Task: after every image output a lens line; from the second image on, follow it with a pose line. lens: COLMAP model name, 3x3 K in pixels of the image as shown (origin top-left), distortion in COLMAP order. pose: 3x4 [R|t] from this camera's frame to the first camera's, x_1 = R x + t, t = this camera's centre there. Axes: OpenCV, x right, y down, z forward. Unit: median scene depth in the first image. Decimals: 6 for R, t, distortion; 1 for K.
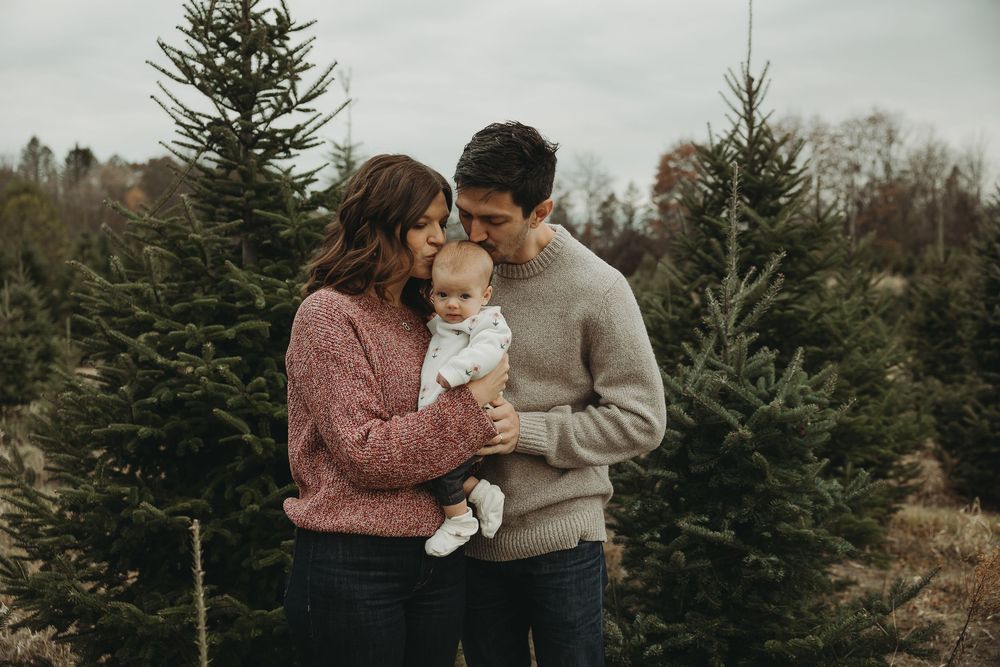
lens RADIAL K [[827.4, 0, 487.8], [0, 827.4, 330.5], [0, 0, 1]] dist [-0.002379, 0.003231]
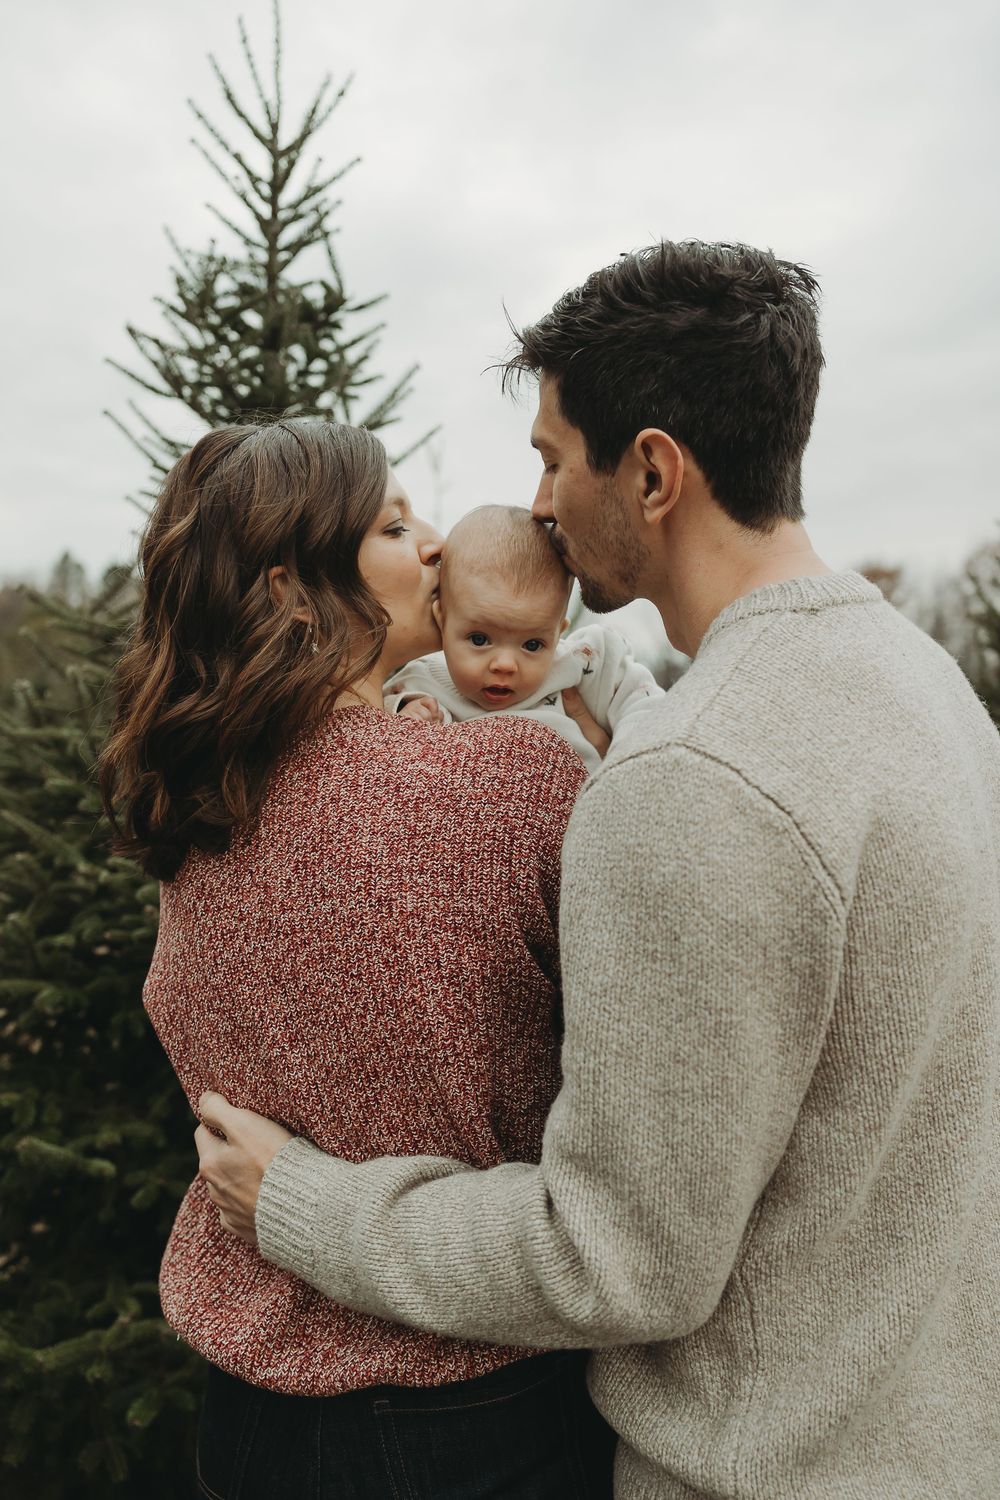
lens RADIAL K [[1053.3, 0, 500.0], [0, 1053.3, 750.0], [0, 0, 1]] dist [0.000464, 0.000370]
pose [[0.993817, 0.031528, -0.106458, -0.037610], [-0.035717, 0.998652, -0.037674, -0.023637], [0.105127, 0.041244, 0.993603, 0.278186]]
